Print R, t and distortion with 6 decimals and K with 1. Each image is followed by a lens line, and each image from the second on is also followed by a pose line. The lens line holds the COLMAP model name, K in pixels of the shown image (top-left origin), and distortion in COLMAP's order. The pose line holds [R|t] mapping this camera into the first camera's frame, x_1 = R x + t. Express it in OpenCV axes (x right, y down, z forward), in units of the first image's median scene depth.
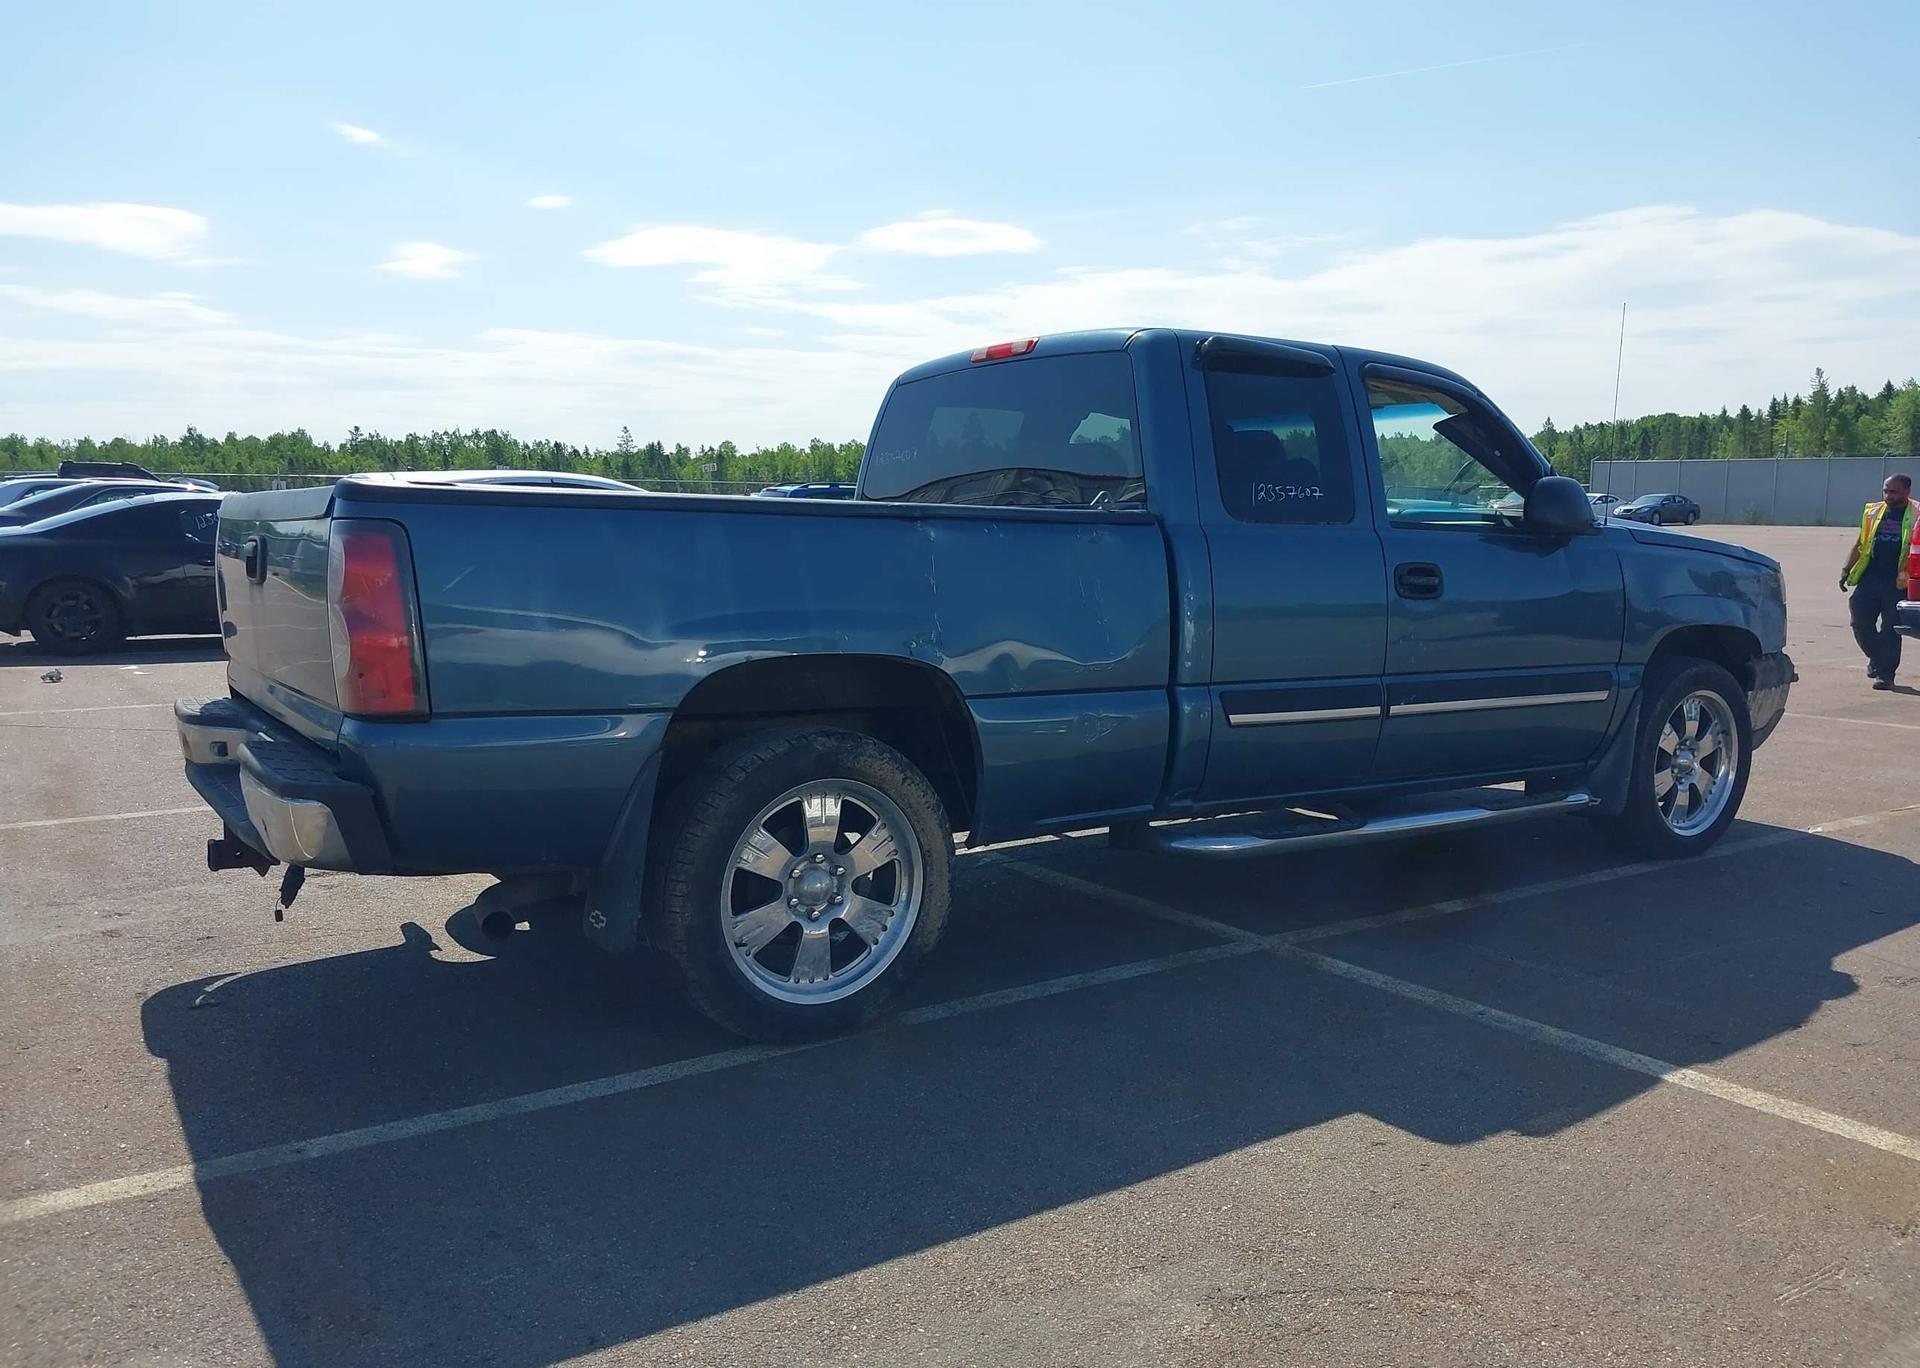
lens RADIAL K [[1508.8, 0, 975.1], [0, 1508.8, 718.3], [0, 0, 1]] dist [0.037011, -0.056437]
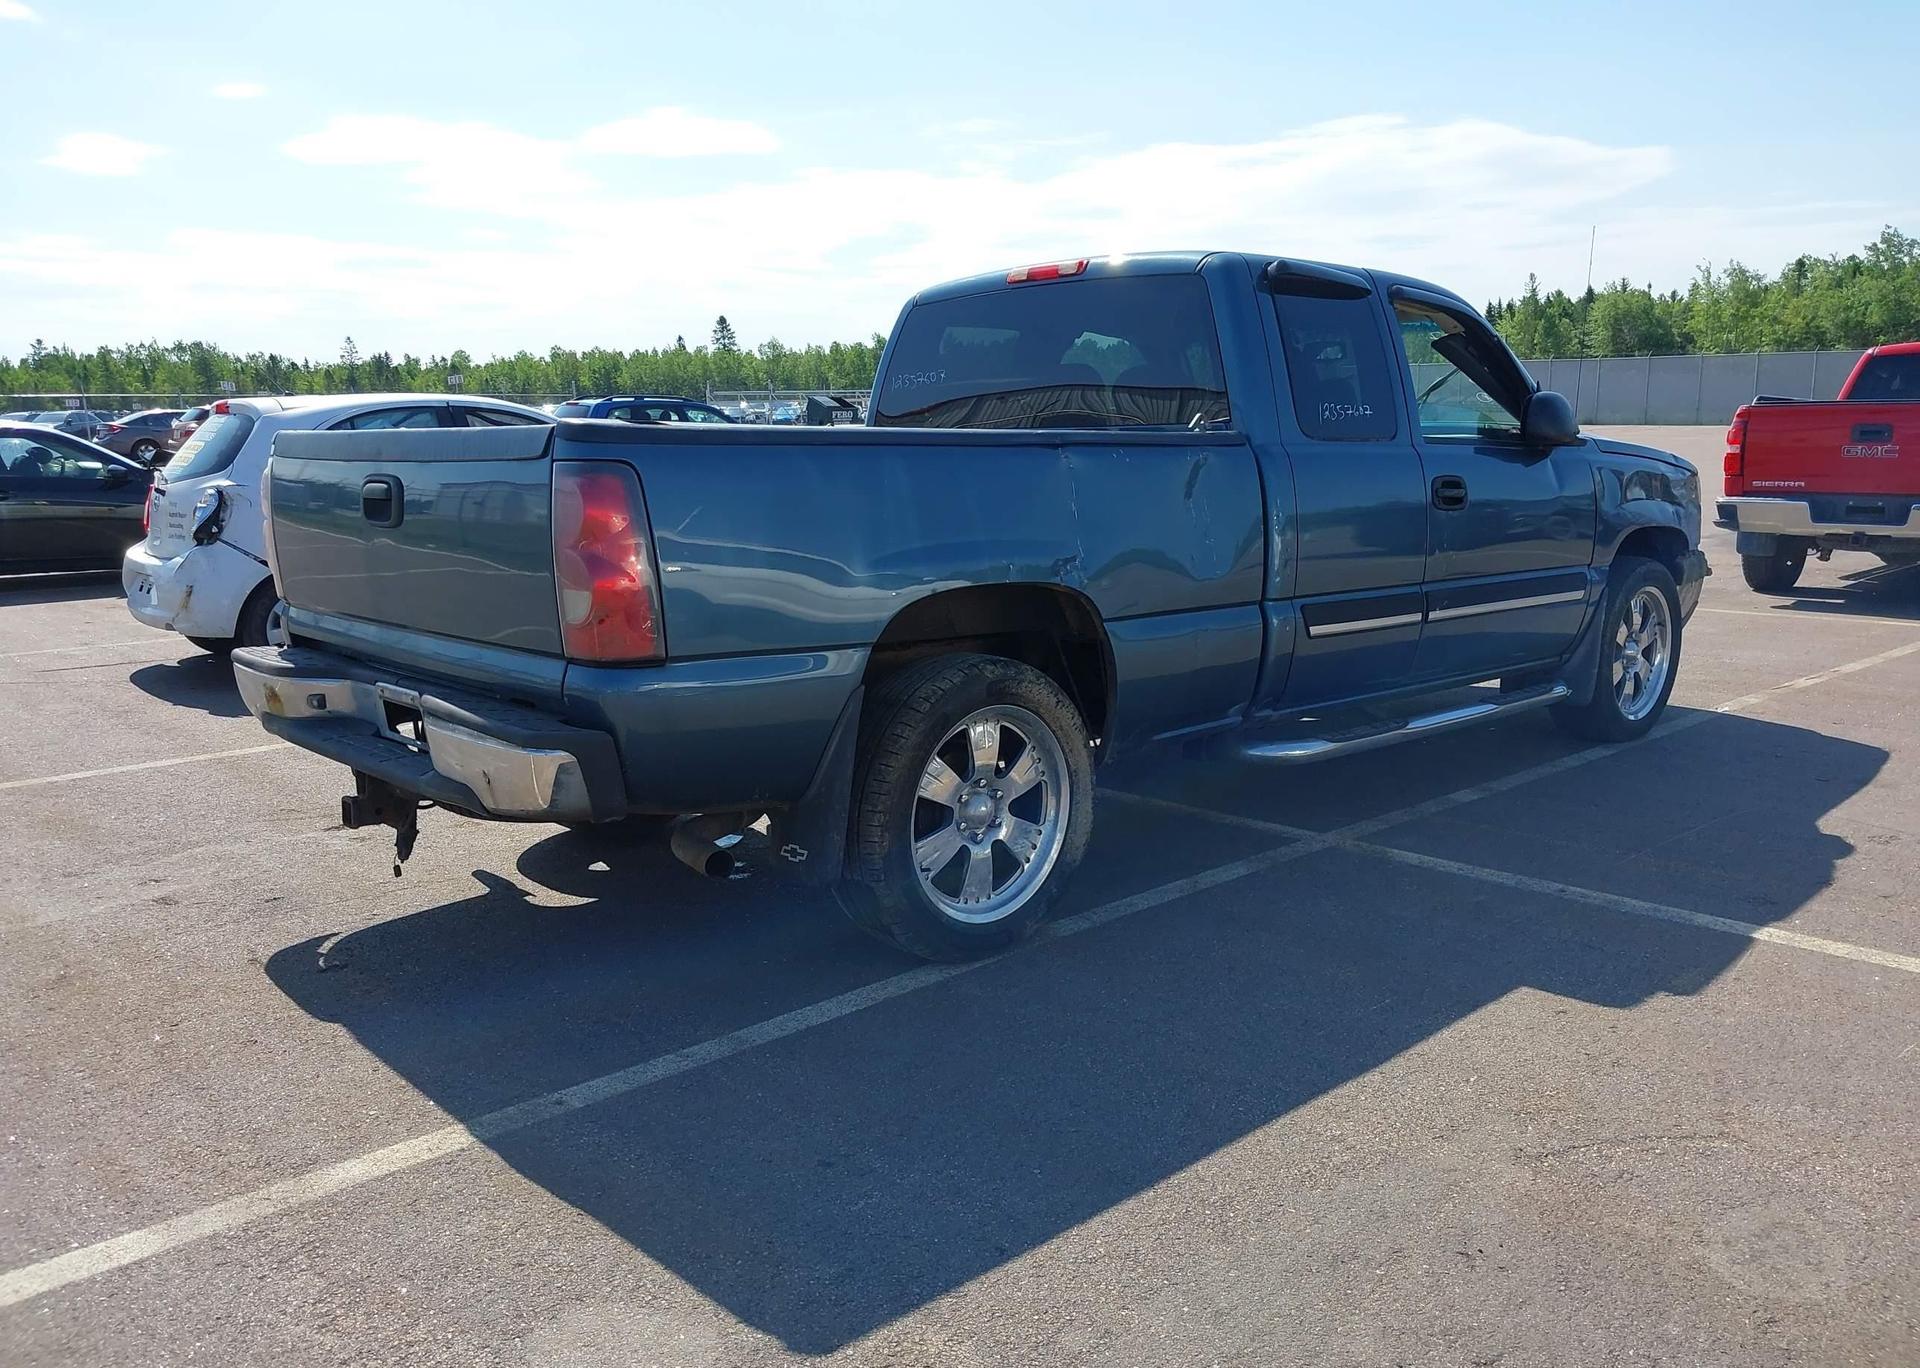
lens RADIAL K [[1508.8, 0, 977.8], [0, 1508.8, 719.2], [0, 0, 1]] dist [0.037011, -0.056437]
pose [[0.986611, -0.046656, 0.156273, -0.220994], [0.037359, 0.997382, 0.061911, -0.011427], [-0.158753, -0.055244, 0.985772, -0.006340]]
